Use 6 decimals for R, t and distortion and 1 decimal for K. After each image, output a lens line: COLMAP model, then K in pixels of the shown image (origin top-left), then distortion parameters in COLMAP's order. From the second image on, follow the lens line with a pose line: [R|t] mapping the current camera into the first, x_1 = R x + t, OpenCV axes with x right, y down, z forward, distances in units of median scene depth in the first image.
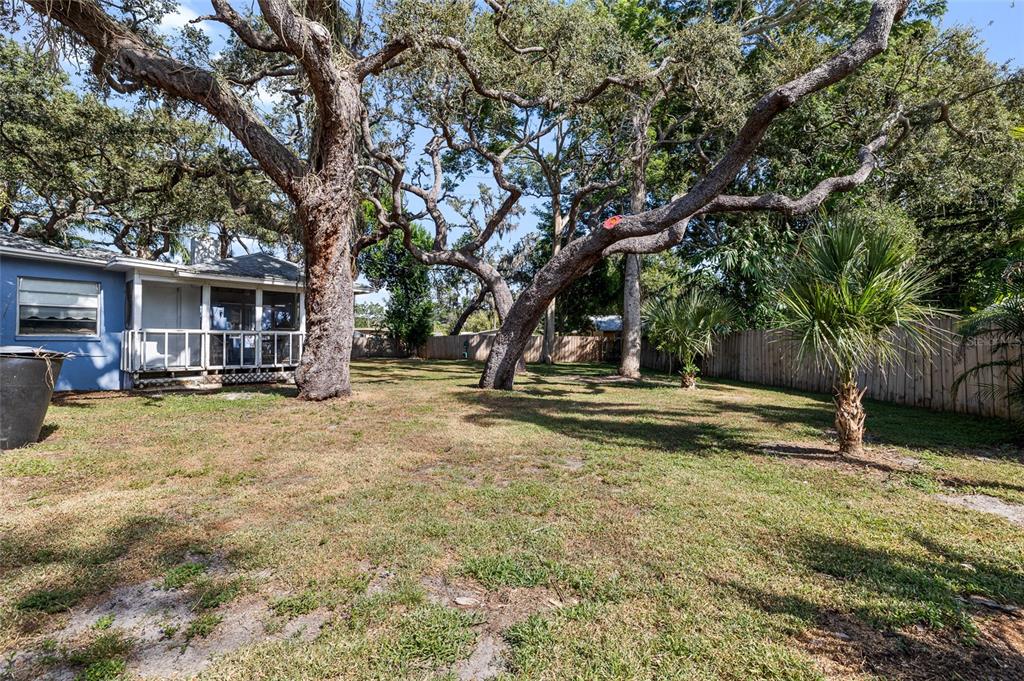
lens RADIAL K [[458.2, 0, 511.2], [0, 458.2, 336.3], [0, 0, 1]] dist [-0.007537, 0.001175]
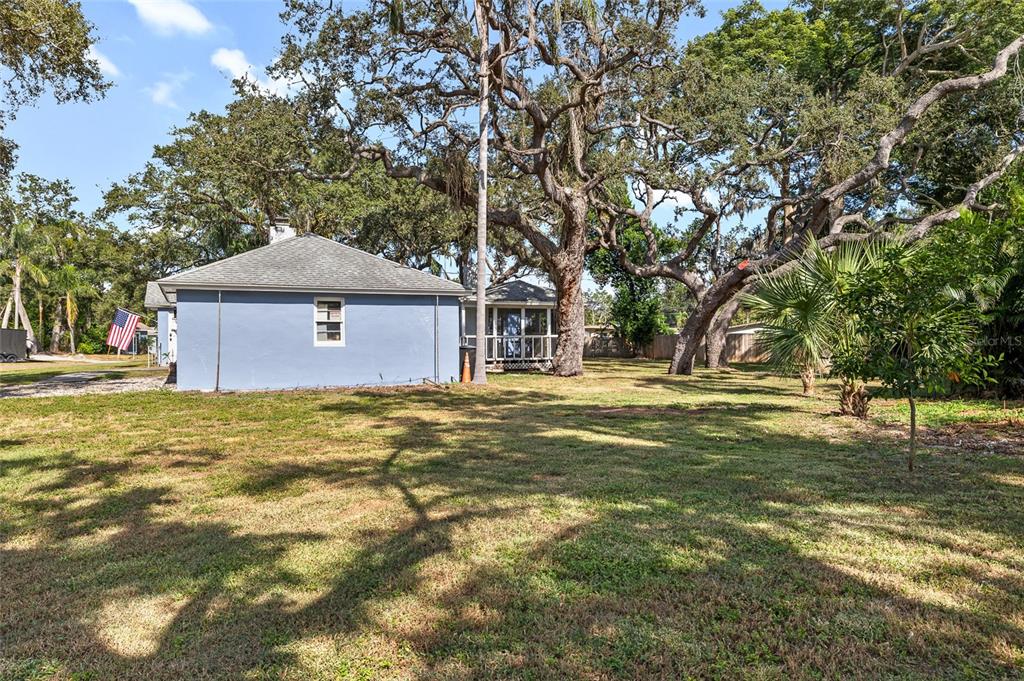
lens RADIAL K [[661.3, 0, 511.6], [0, 661.3, 340.8], [0, 0, 1]] dist [0.000962, 0.000223]
pose [[0.910744, -0.006062, -0.412928, 0.308966], [0.011651, 0.999871, 0.011018, -0.018609], [0.412808, -0.014846, 0.910697, -0.986787]]
